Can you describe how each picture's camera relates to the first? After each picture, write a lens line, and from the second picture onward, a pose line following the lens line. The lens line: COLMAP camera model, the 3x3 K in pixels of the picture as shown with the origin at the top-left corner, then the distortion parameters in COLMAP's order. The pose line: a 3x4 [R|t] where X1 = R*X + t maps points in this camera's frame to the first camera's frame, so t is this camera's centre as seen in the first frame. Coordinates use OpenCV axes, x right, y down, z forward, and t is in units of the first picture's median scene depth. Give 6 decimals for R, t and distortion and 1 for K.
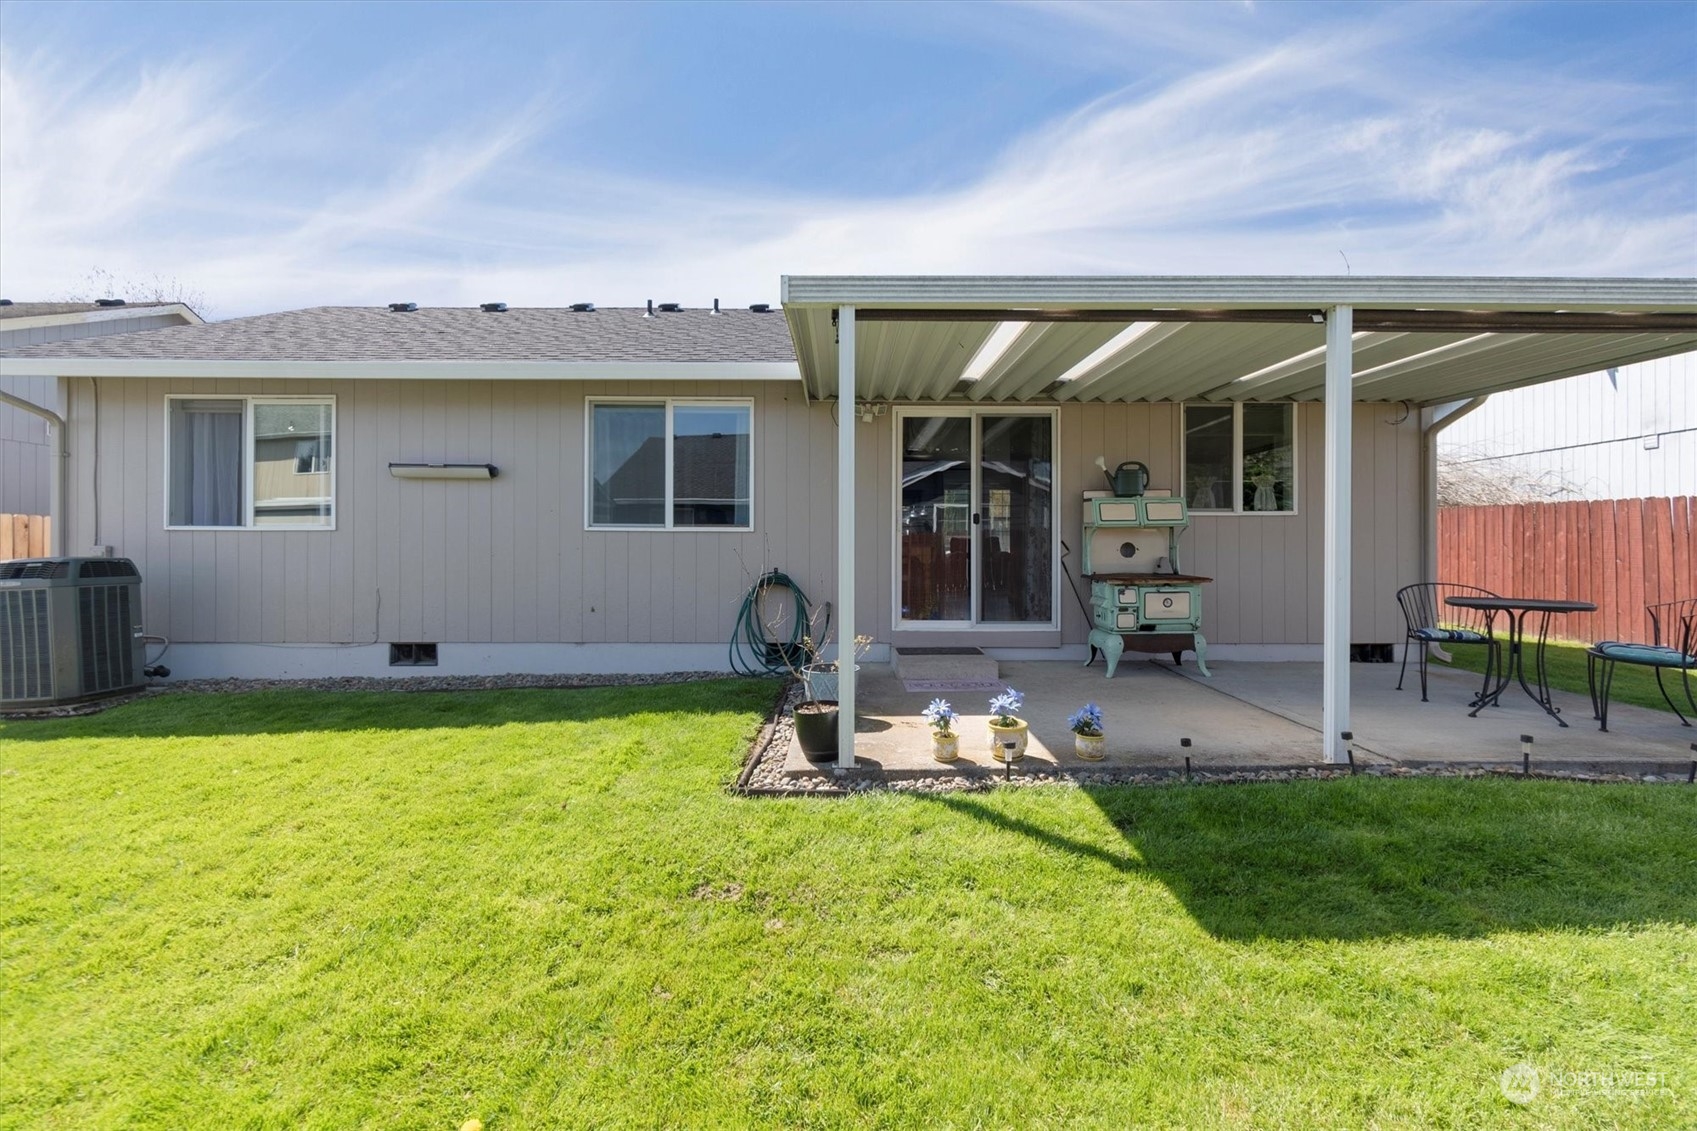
lens RADIAL K [[760.4, 0, 845.7], [0, 760.4, 558.6], [0, 0, 1]] dist [0.004543, 0.000732]
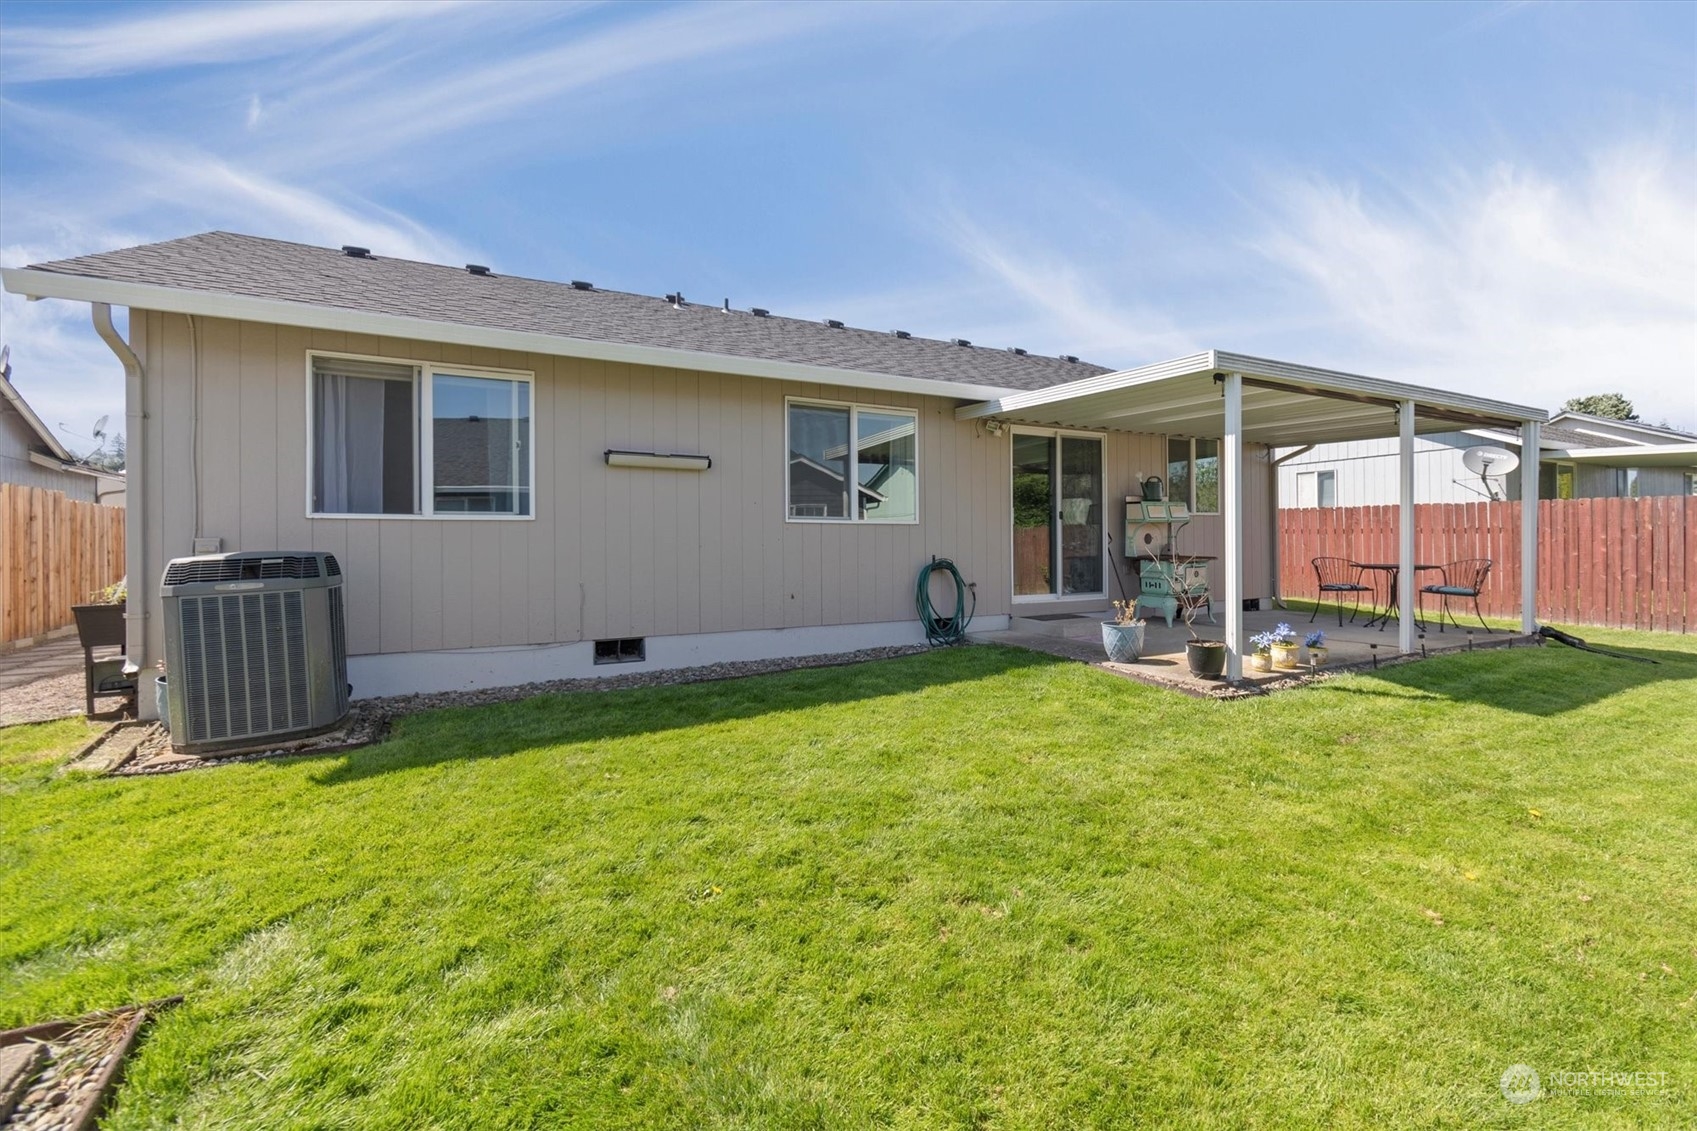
lens RADIAL K [[760.4, 0, 842.8], [0, 760.4, 553.8], [0, 0, 1]] dist [0.004543, 0.000732]
pose [[0.882935, -0.012059, 0.469341, -0.770570], [0.008943, 0.999921, 0.008868, -0.001567], [-0.469411, -0.003633, 0.882972, 0.026274]]
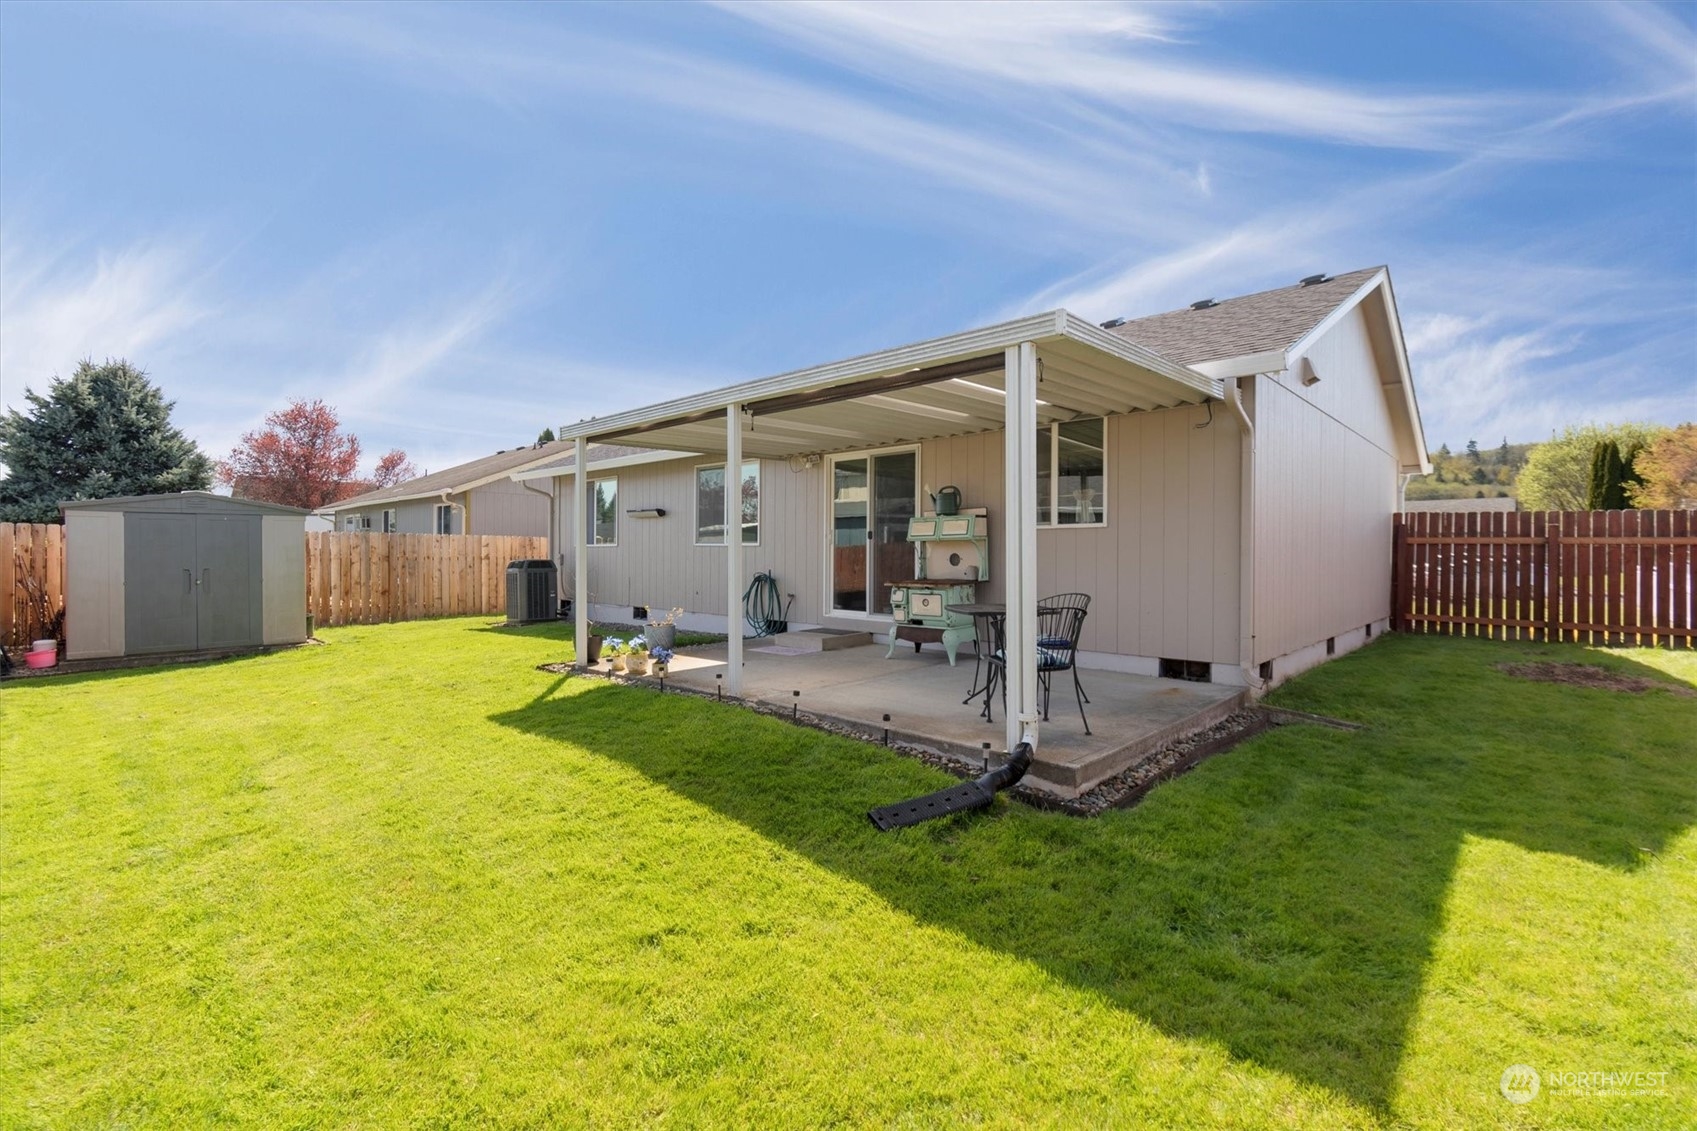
lens RADIAL K [[760.4, 0, 838.7], [0, 760.4, 556.0], [0, 0, 1]] dist [0.004543, 0.000732]
pose [[0.714754, 0.004131, -0.699364, 1.058409], [-0.013982, 0.999867, -0.008383, -0.004308], [0.699237, 0.015770, 0.714716, 0.022352]]
